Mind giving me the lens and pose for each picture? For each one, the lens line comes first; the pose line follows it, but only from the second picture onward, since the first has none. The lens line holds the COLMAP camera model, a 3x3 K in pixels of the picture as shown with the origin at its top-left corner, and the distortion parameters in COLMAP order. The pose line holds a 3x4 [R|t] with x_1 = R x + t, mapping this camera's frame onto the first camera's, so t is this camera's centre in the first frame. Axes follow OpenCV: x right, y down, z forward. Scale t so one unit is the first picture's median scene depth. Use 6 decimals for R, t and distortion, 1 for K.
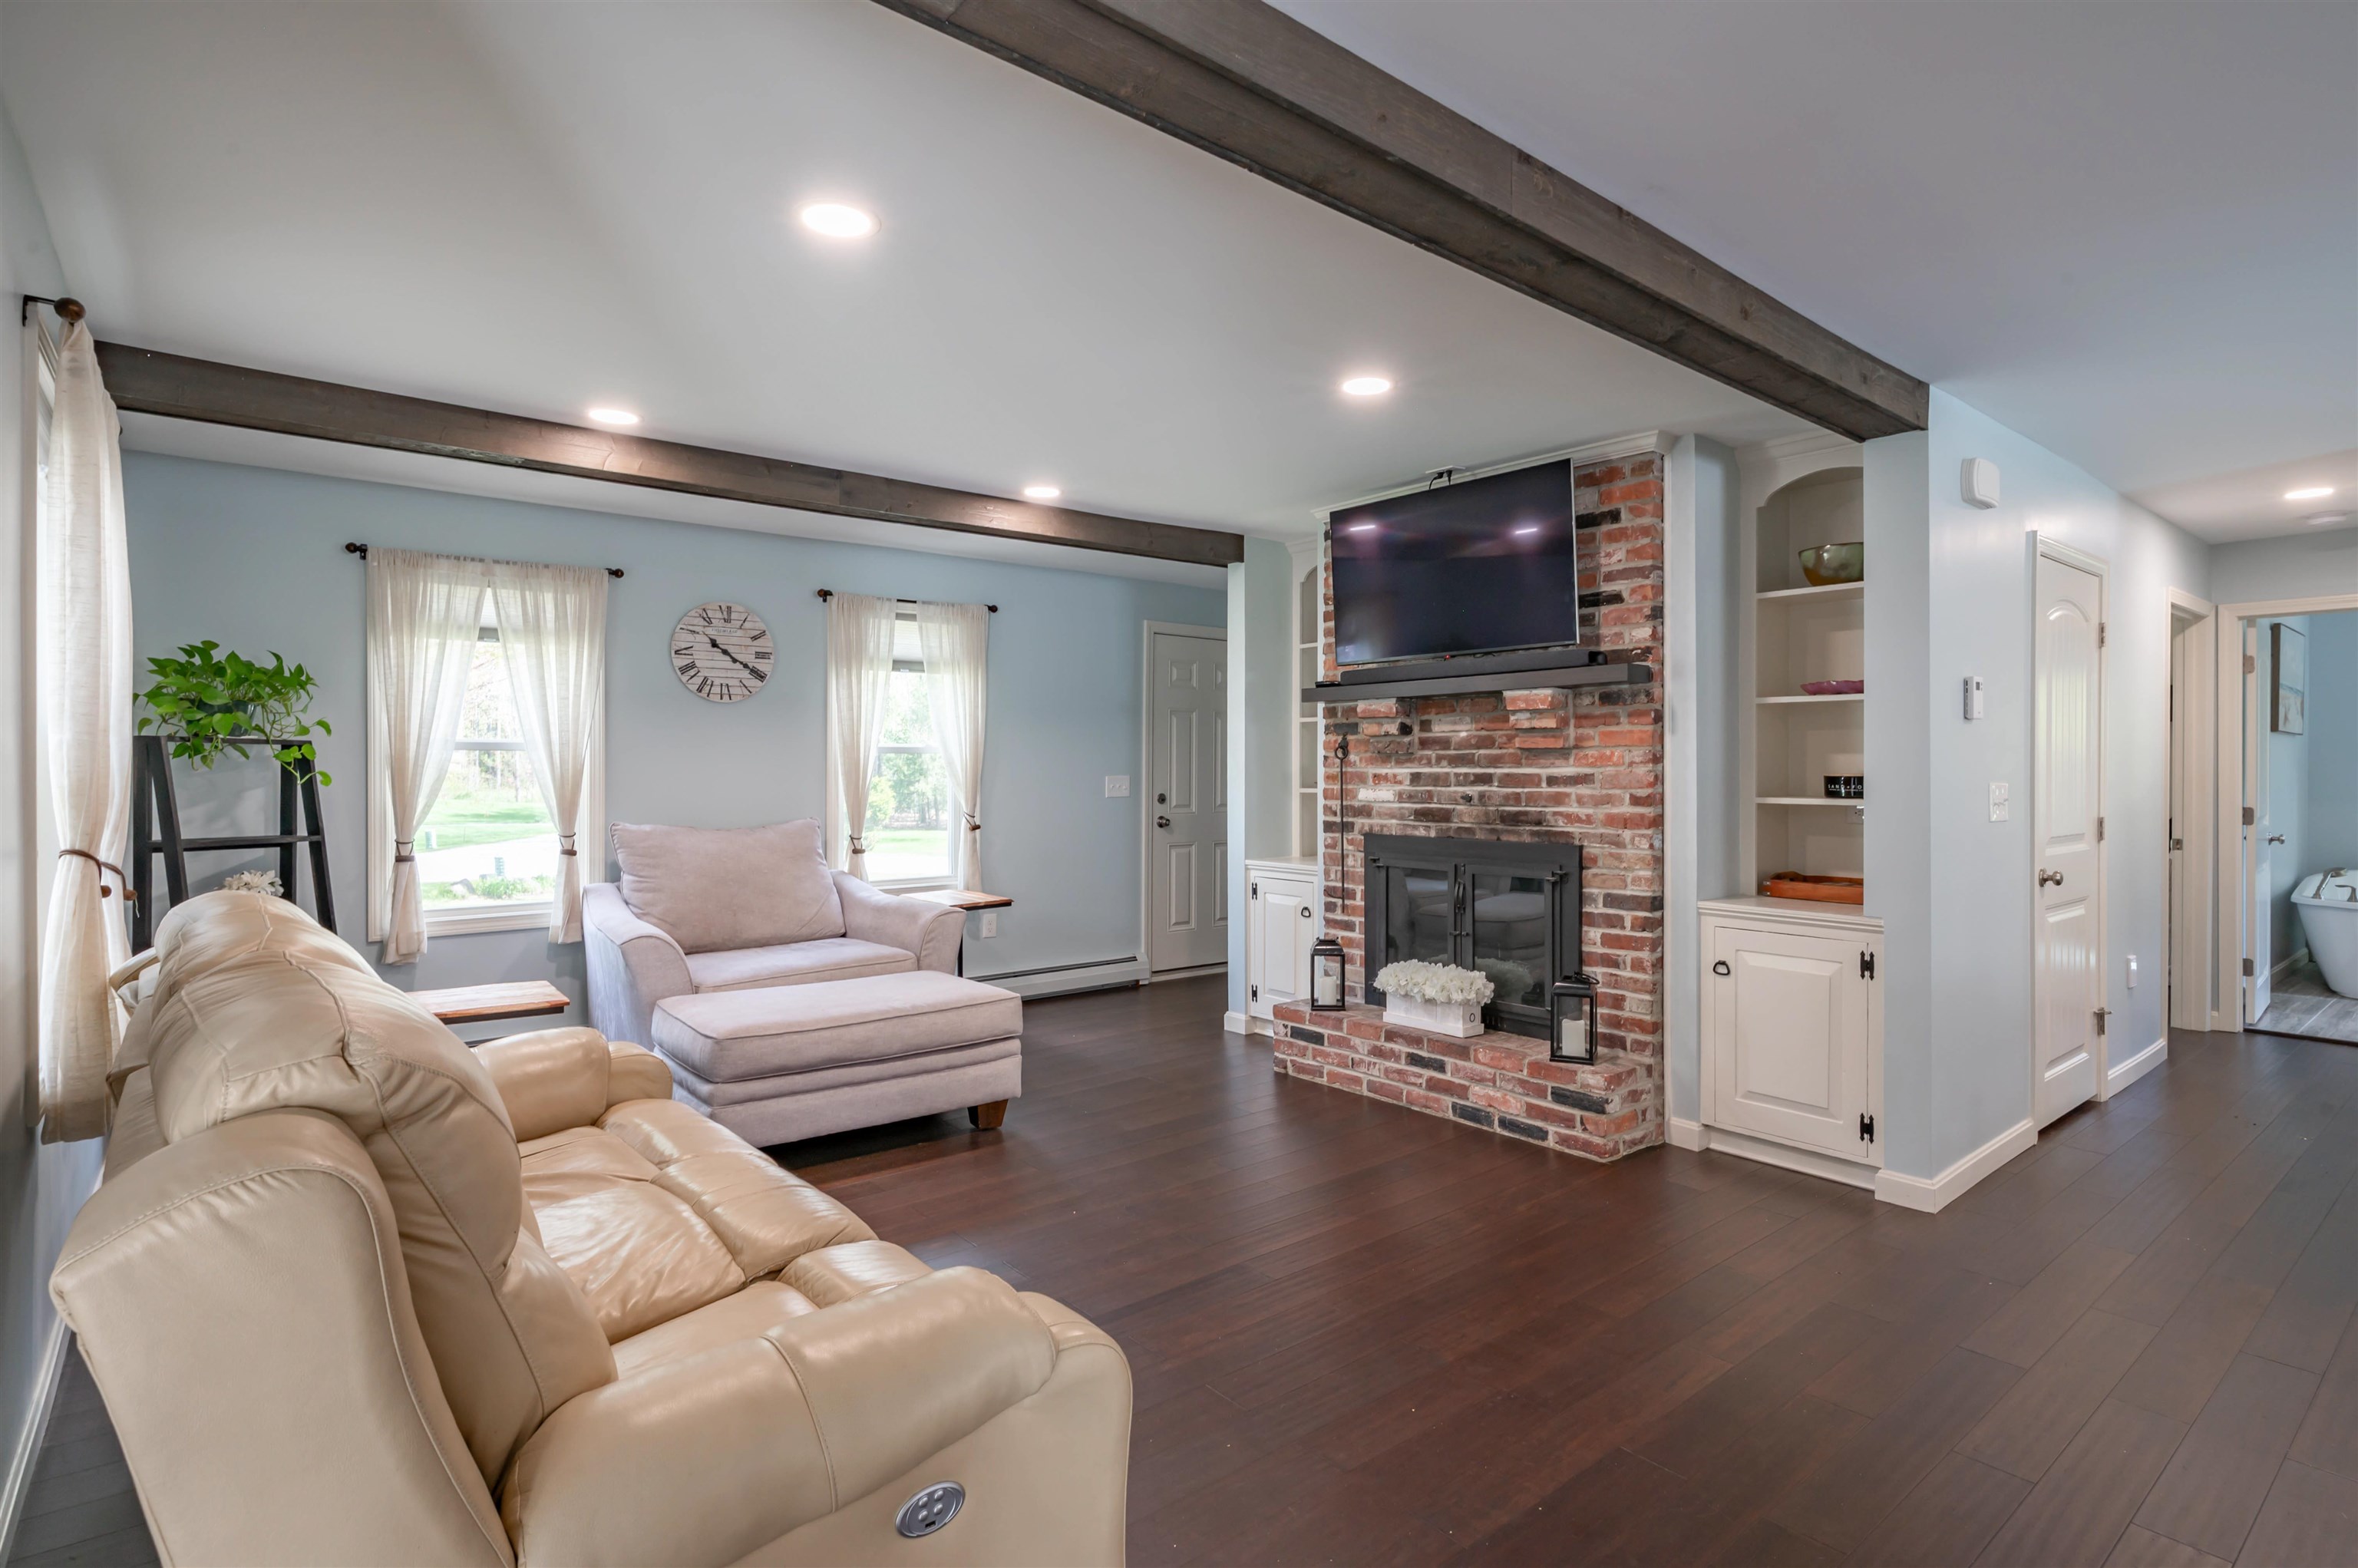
lens RADIAL K [[1163.6, 0, 1182.2], [0, 1163.6, 775.3], [0, 0, 1]] dist [0.002060, 0.000765]
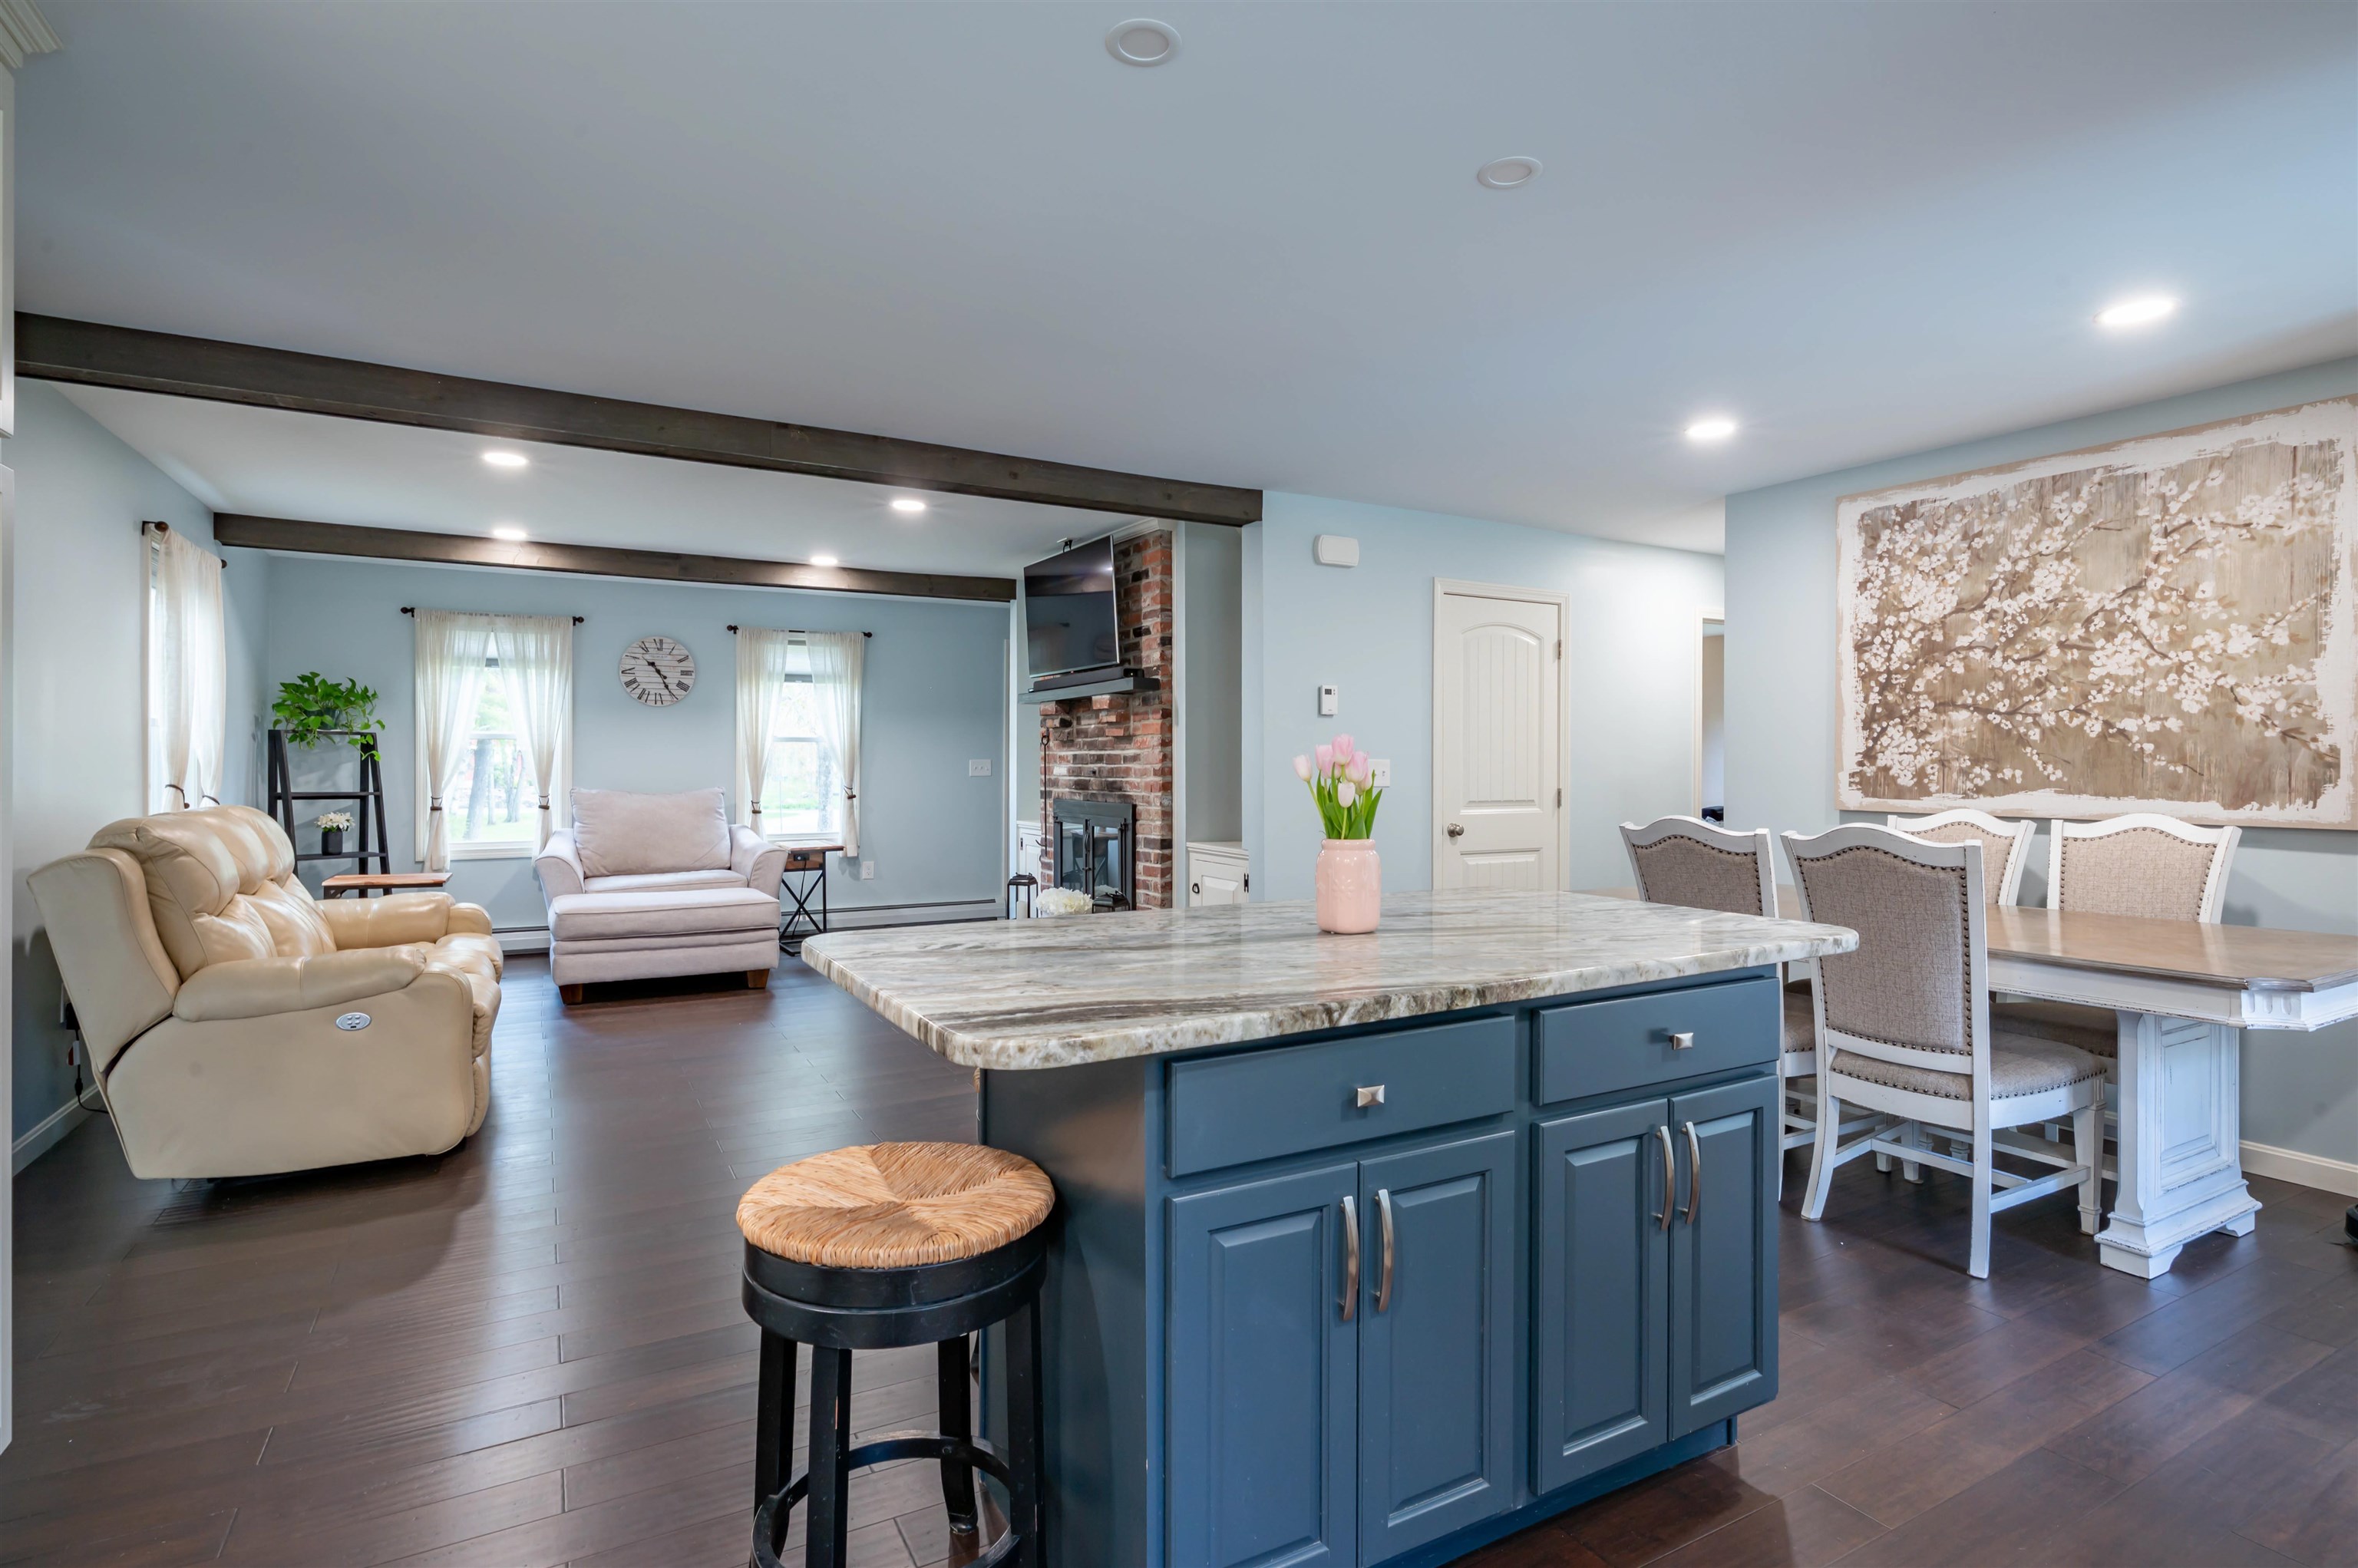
lens RADIAL K [[1154.2, 0, 1170.7], [0, 1154.2, 767.0], [0, 0, 1]] dist [0.001689, 0.000818]
pose [[0.983486, 0.003350, -0.180955, 0.605907], [-0.003903, 0.999989, -0.002700, 0.017203], [0.180944, 0.003361, 0.983488, -0.359907]]
